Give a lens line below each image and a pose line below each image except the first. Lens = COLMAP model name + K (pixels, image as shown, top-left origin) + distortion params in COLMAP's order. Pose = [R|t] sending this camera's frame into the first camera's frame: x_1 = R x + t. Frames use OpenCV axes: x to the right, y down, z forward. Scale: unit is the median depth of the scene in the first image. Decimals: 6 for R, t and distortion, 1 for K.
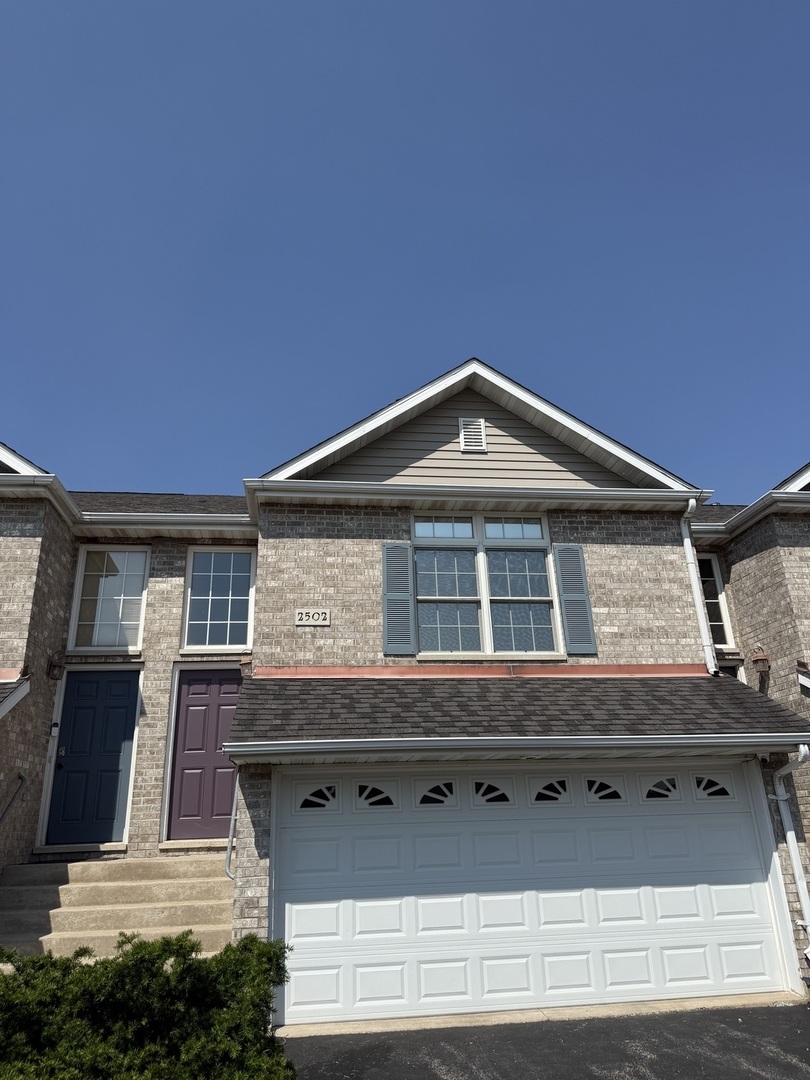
lens RADIAL K [[750.3, 0, 394.3], [0, 750.3, 526.9], [0, 0, 1]] dist [0.080515, -0.133224]
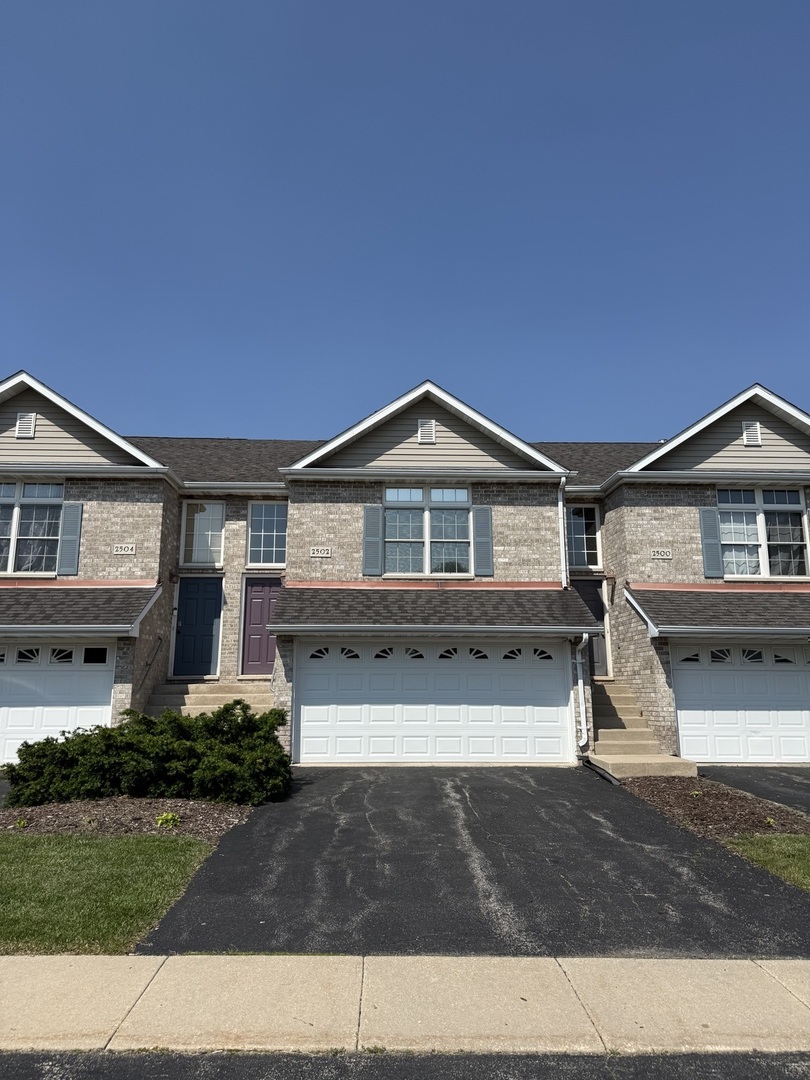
lens RADIAL K [[750.3, 0, 394.3], [0, 750.3, 526.9], [0, 0, 1]] dist [0.080515, -0.133224]
pose [[0.995459, 0.012988, -0.094300, 0.200200], [0.003310, 0.985324, 0.170660, -0.207640], [0.095133, -0.170197, 0.980807, -0.584467]]
